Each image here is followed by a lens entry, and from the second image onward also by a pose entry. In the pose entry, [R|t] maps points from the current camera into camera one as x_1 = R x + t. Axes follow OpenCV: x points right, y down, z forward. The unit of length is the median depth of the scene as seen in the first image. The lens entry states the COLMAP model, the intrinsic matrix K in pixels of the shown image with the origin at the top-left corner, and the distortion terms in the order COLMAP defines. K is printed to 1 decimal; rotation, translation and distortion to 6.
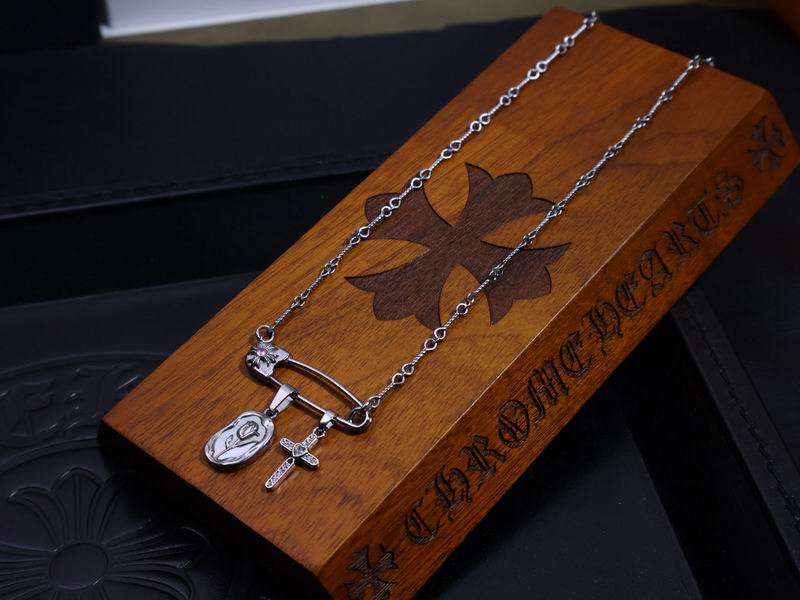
lens RADIAL K [[1297.4, 0, 400.0], [0, 1297.4, 300.0], [0, 0, 1]] dist [0.016623, -0.035536]
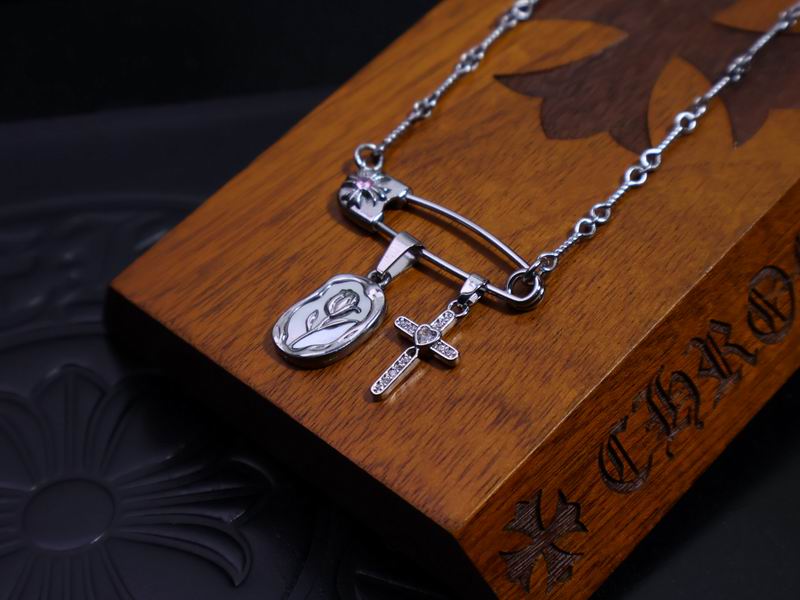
lens RADIAL K [[1424.5, 0, 400.0], [0, 1424.5, 300.0], [0, 0, 1]] dist [-0.004783, 0.035522]
pose [[0.999108, 0.022789, -0.035557, -0.064990], [-0.021785, 0.999360, 0.028371, 0.078288], [0.036181, -0.027571, 0.998965, 0.318724]]
